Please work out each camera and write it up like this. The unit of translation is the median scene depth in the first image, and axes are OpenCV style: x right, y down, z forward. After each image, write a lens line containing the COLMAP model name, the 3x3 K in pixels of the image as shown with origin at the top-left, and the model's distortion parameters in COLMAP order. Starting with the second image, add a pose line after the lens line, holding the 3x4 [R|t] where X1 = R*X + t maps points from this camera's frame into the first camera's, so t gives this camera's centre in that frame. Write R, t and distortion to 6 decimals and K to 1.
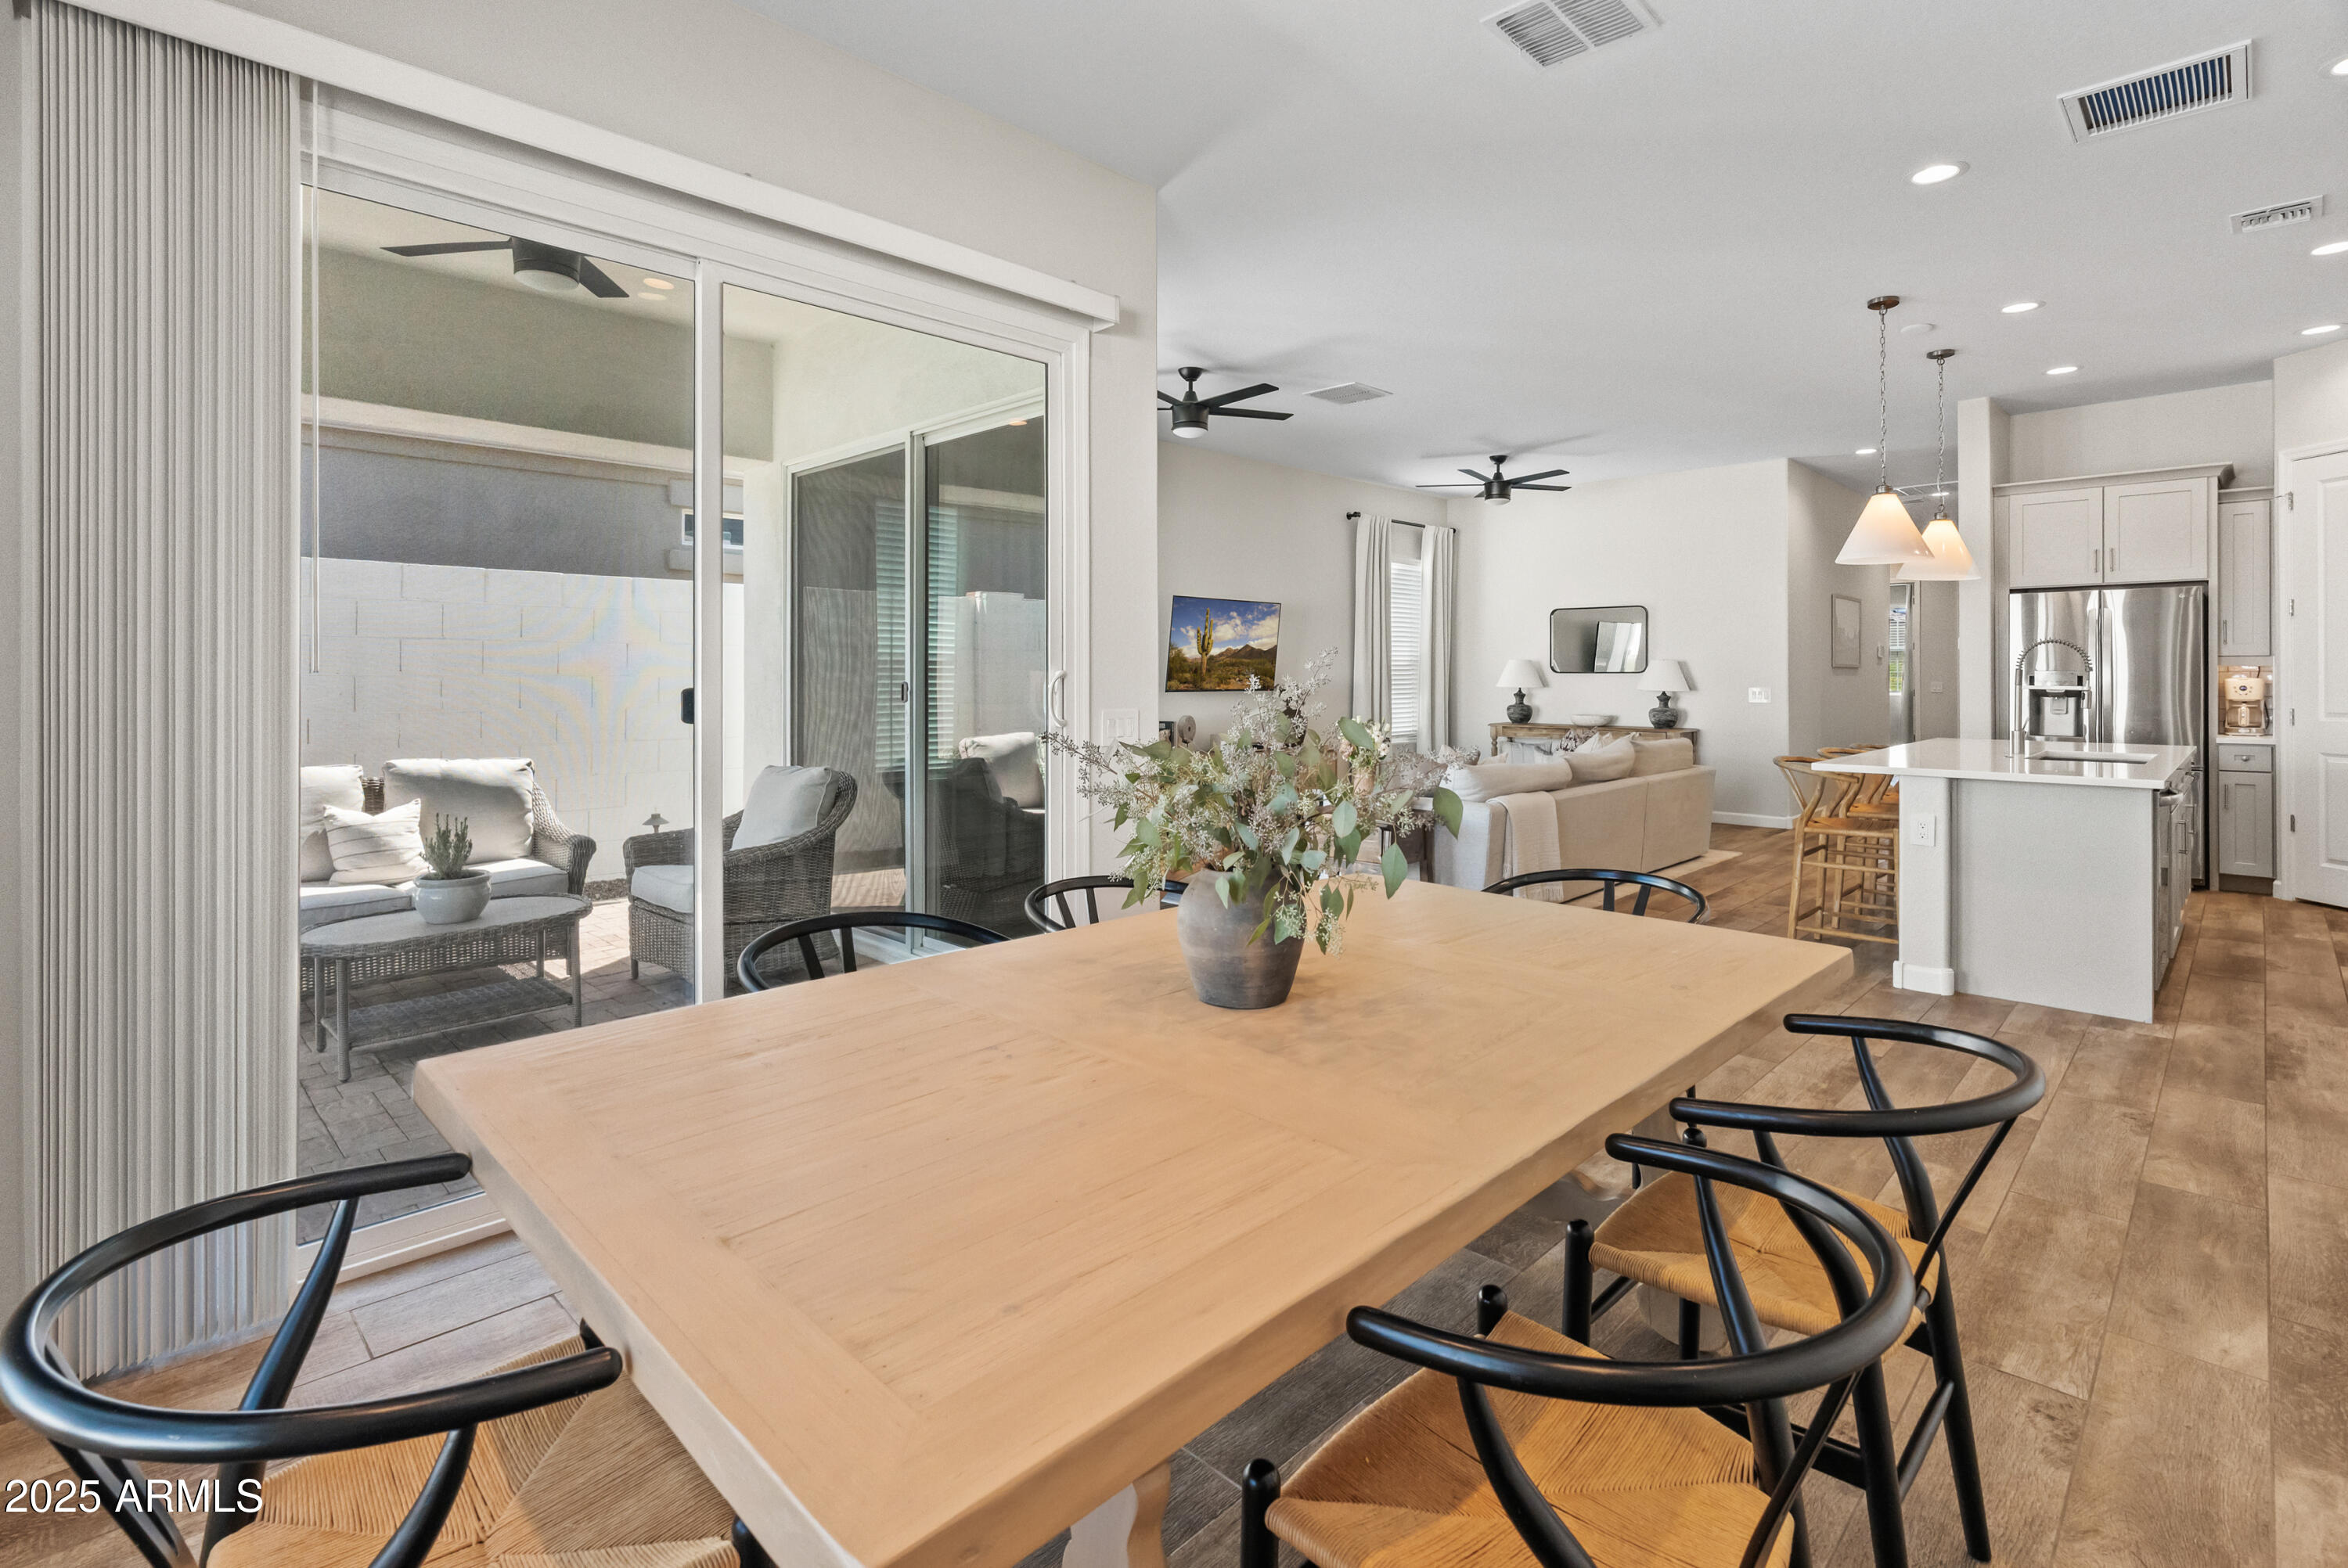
lens RADIAL K [[1109.0, 0, 1172.9], [0, 1109.0, 676.9], [0, 0, 1]] dist [-0.004692, 0.000087]
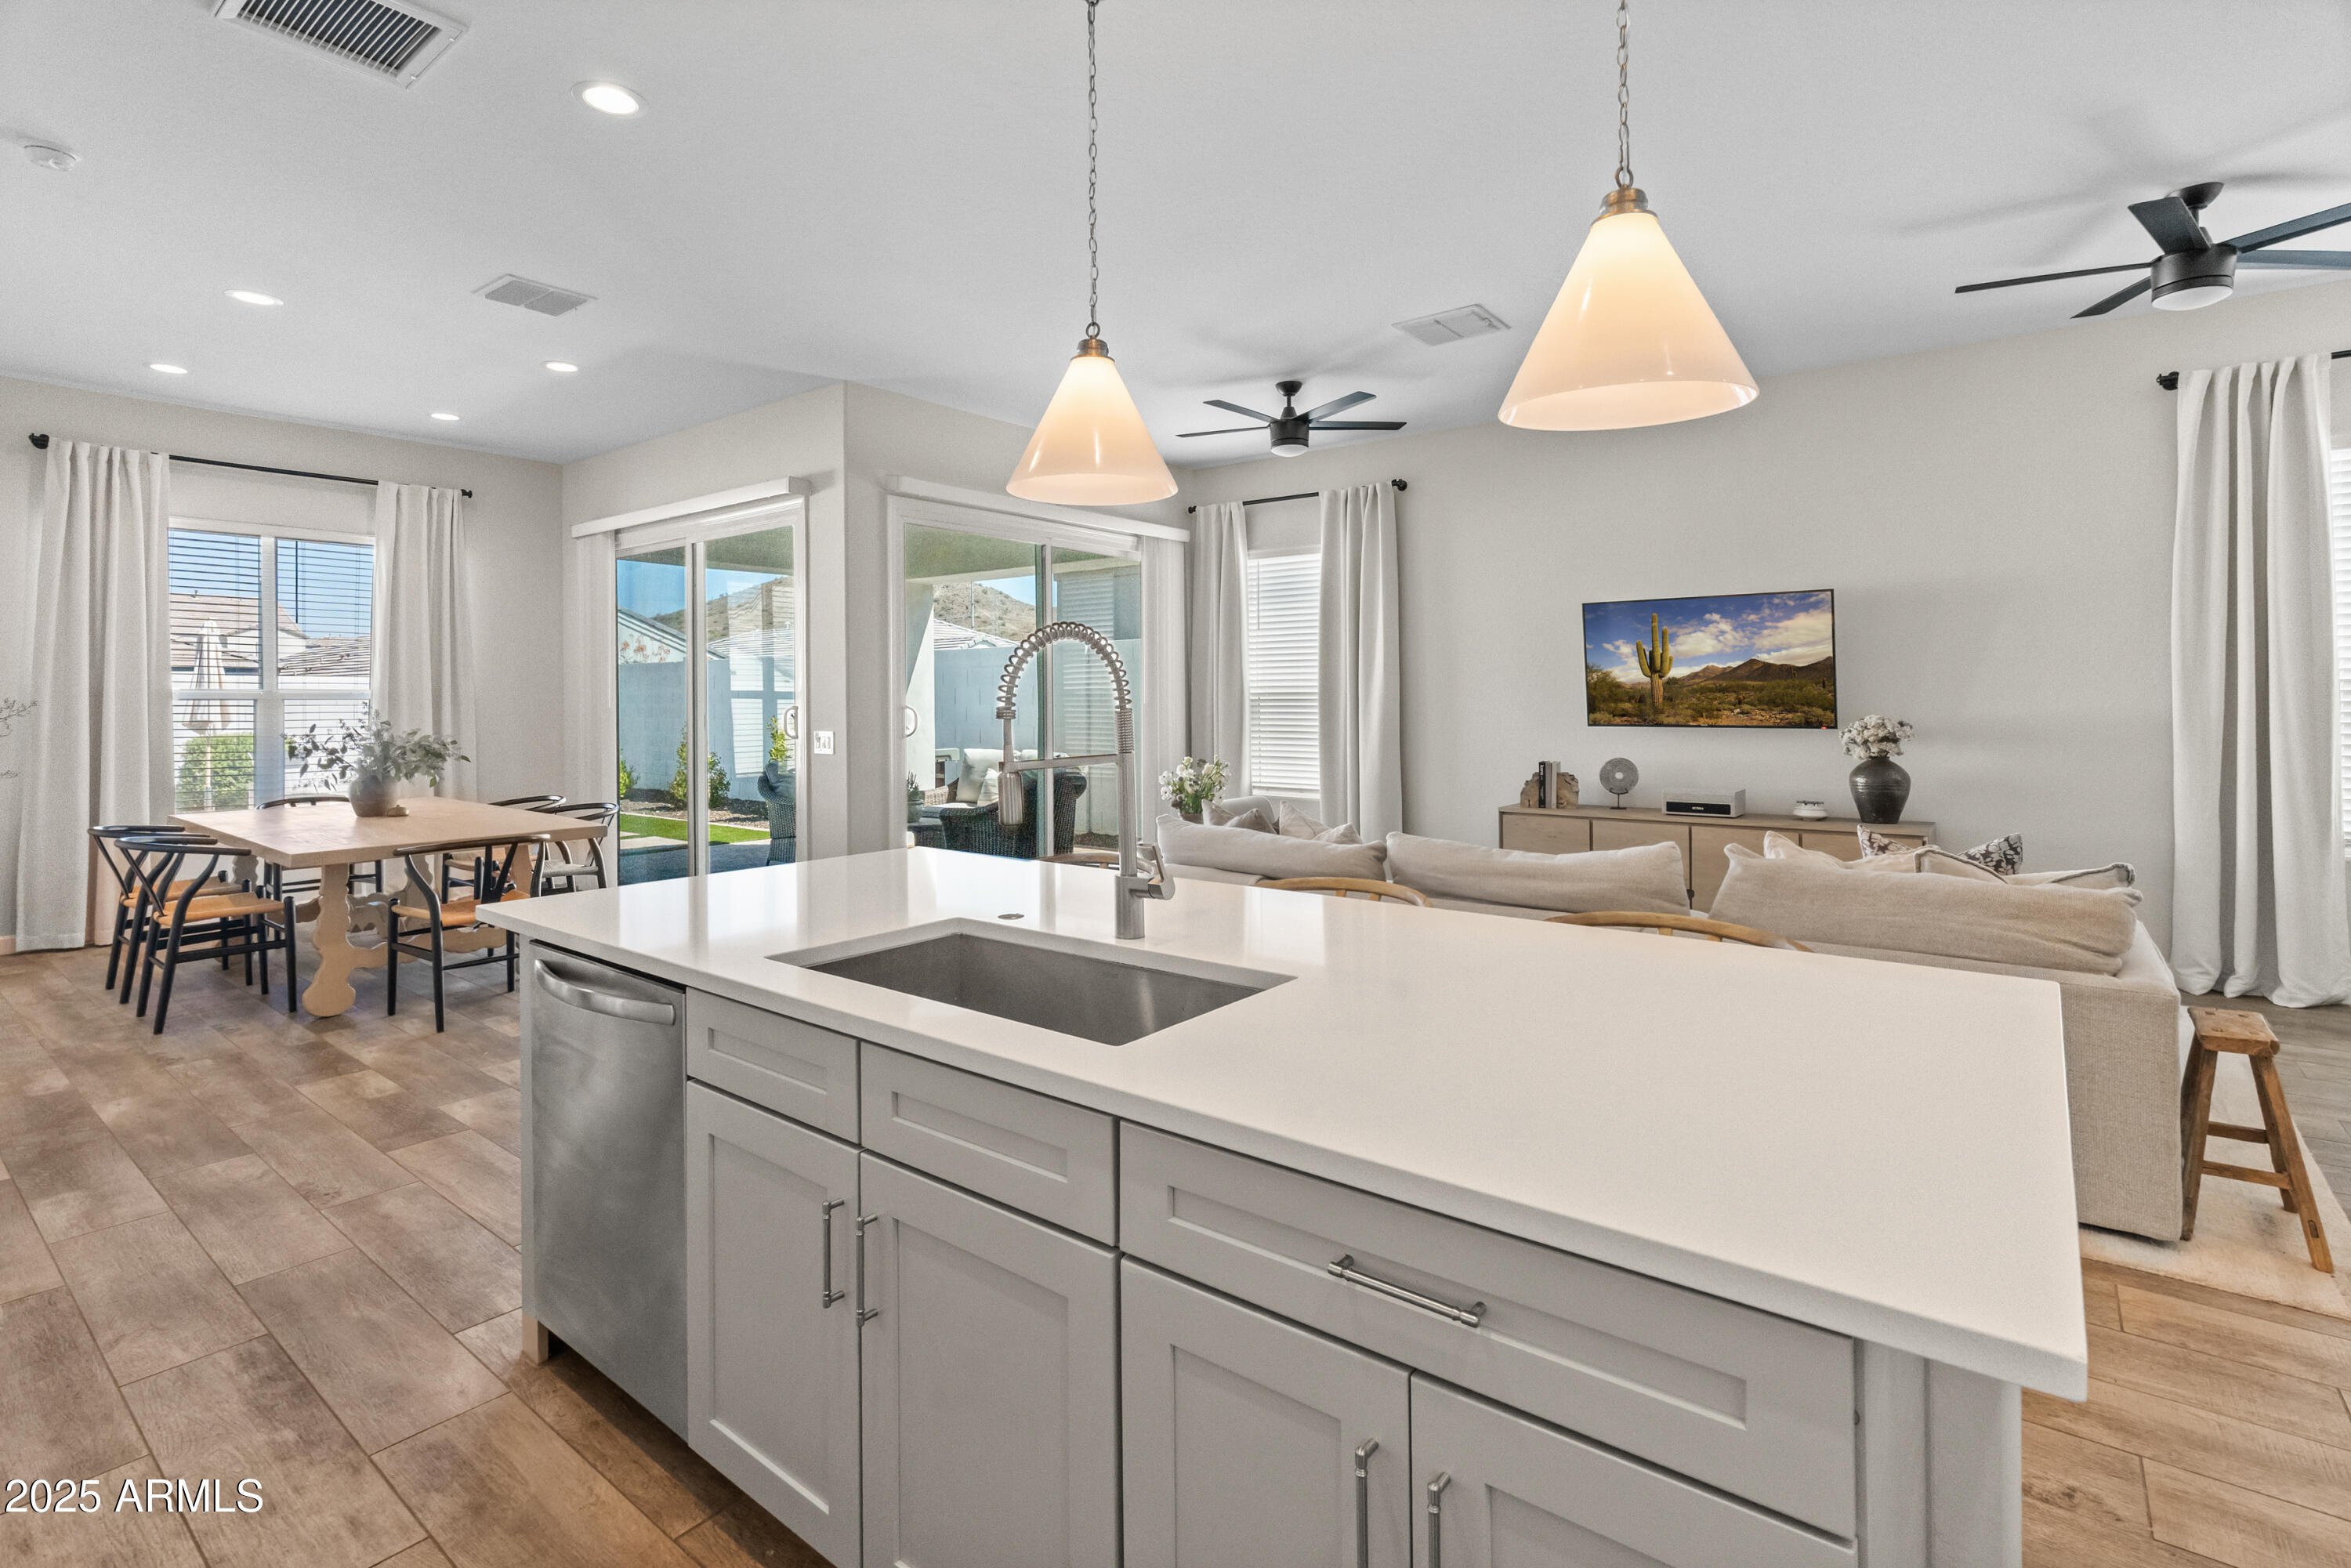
lens RADIAL K [[1102.3, 0, 1197.7], [0, 1102.3, 690.8], [0, 0, 1]] dist [0.004591, 0.000803]
pose [[0.124850, -0.003482, -0.992169, 0.708644], [0.006765, 0.999974, -0.002658, -0.011052], [0.992153, -0.006380, 0.124870, 0.602729]]
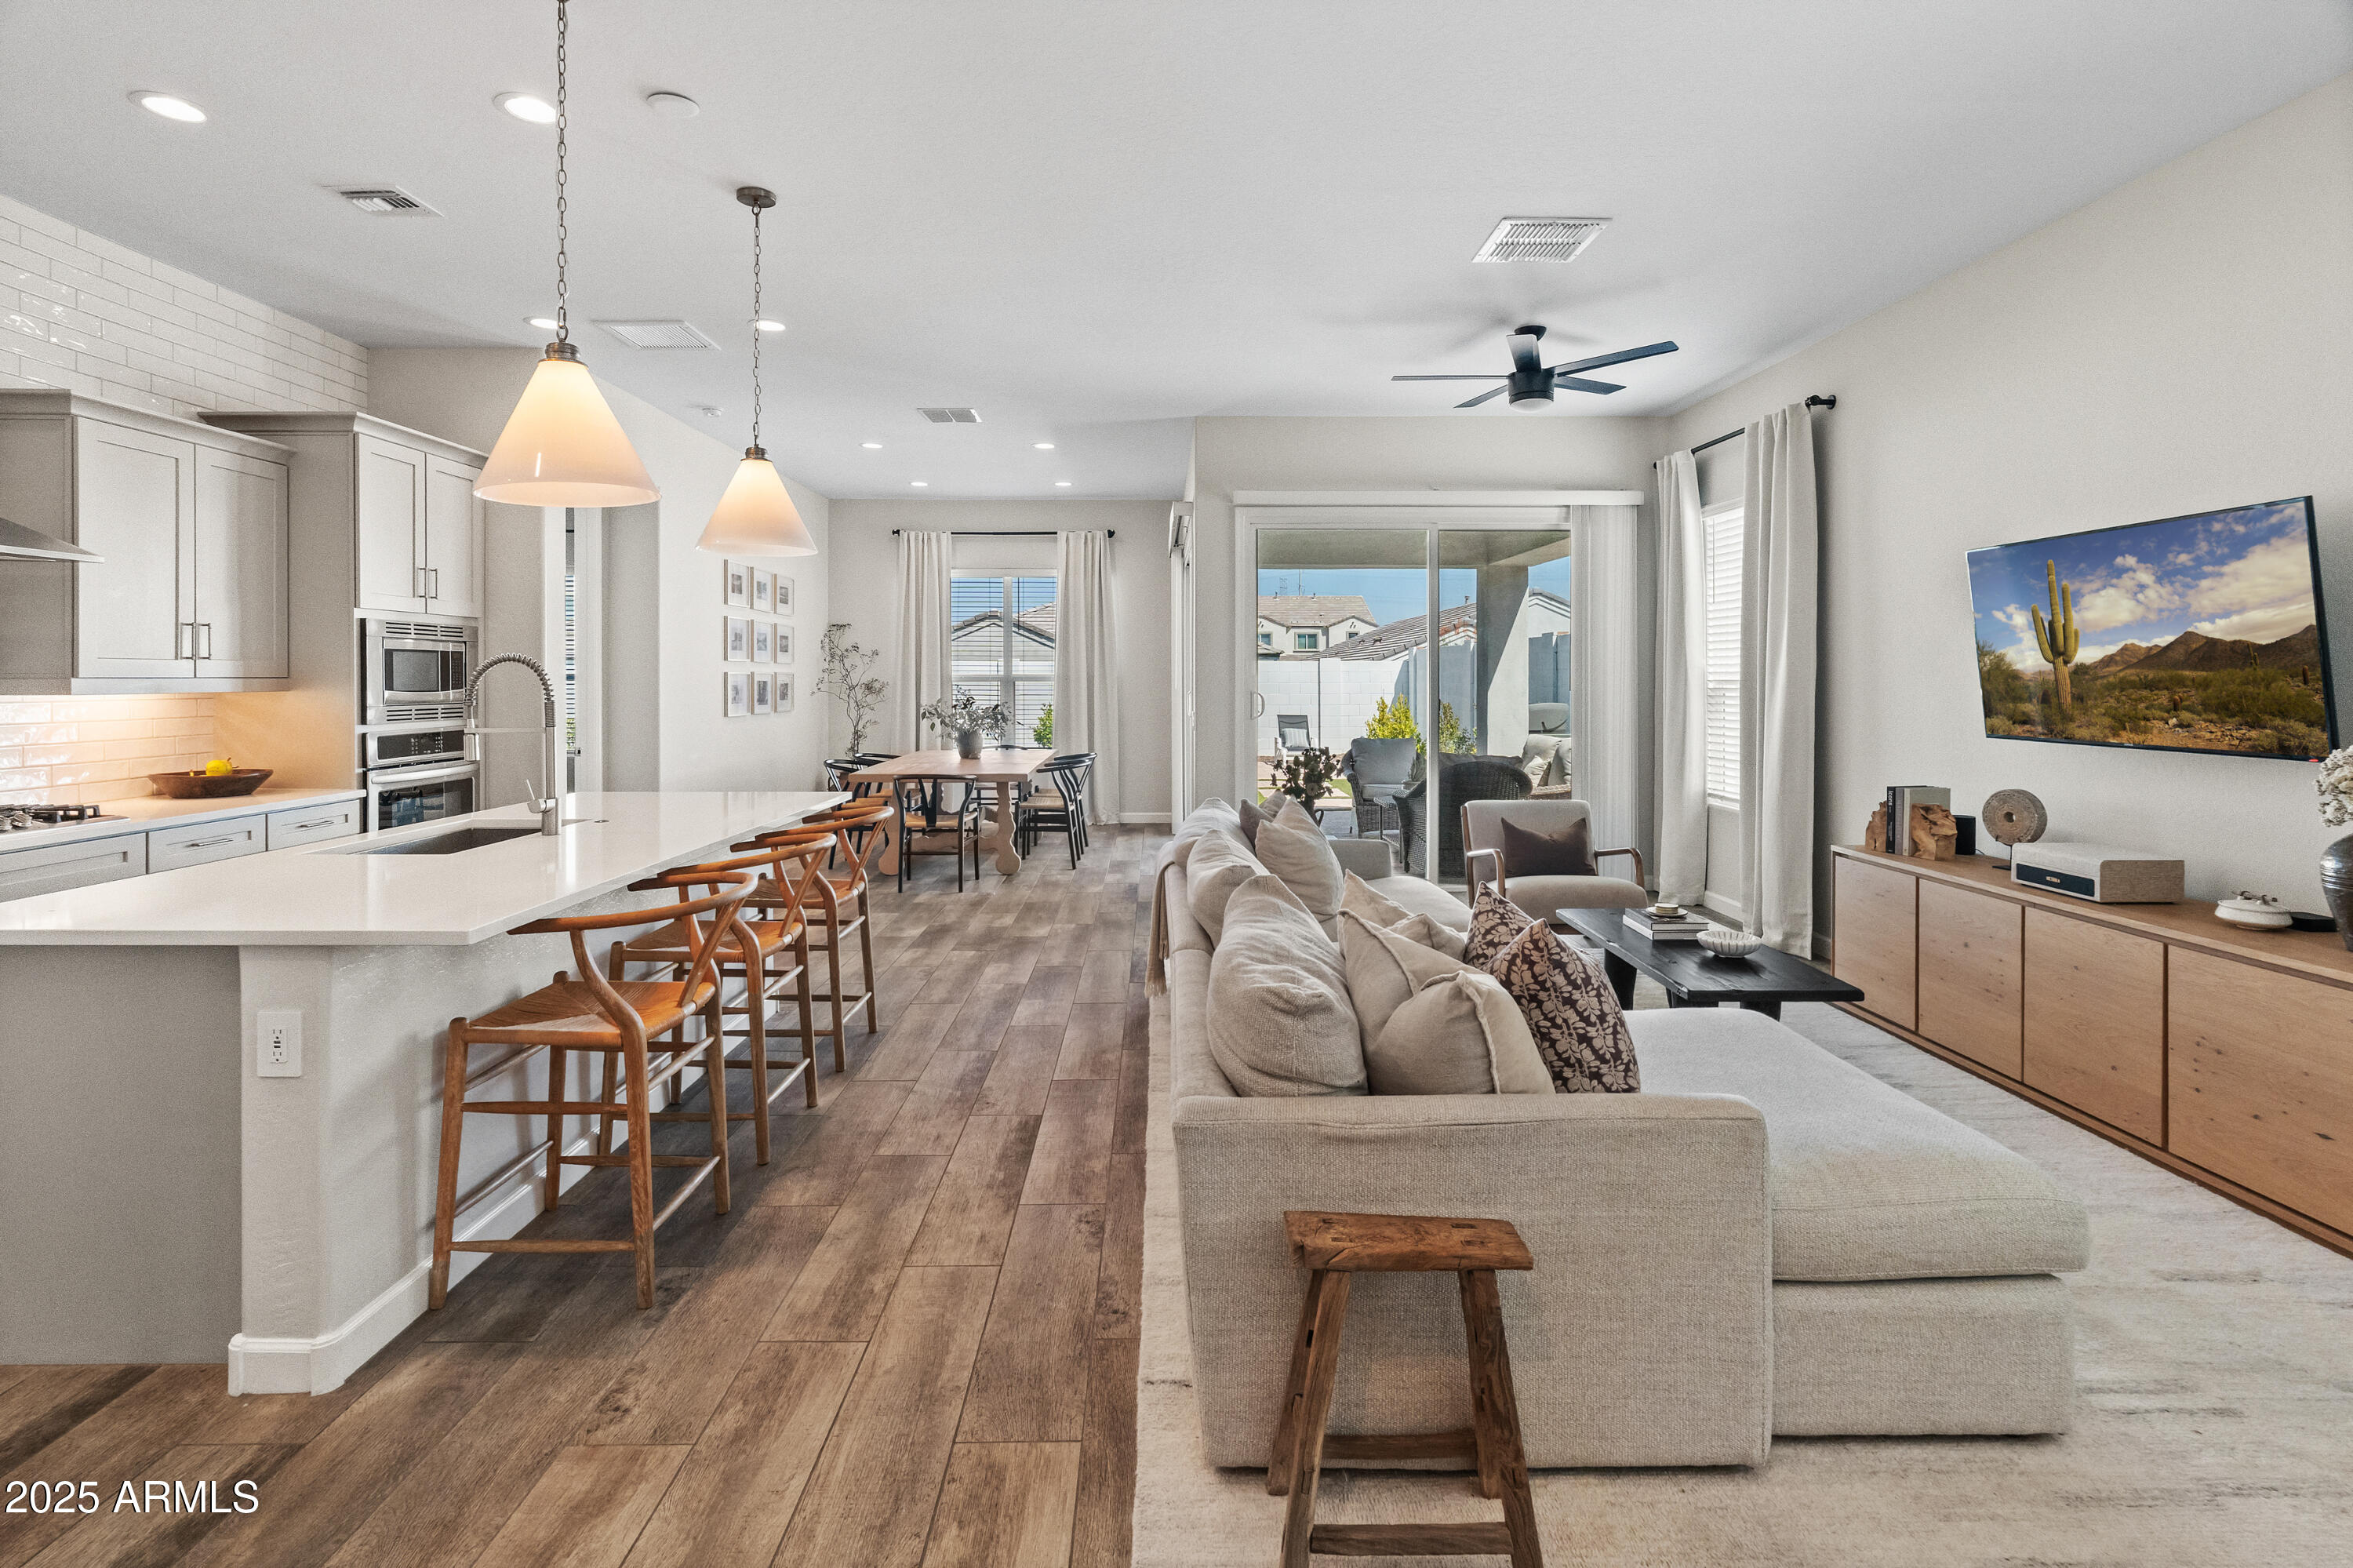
lens RADIAL K [[1133.3, 0, 1168.3], [0, 1133.3, 671.6], [0, 0, 1]] dist [-0.001074, 0.000211]
pose [[-0.701020, 0.001564, -0.713140, 0.608444], [0.005527, 0.999979, -0.003240, -0.016904], [0.713120, -0.006213, -0.701014, 1.055627]]
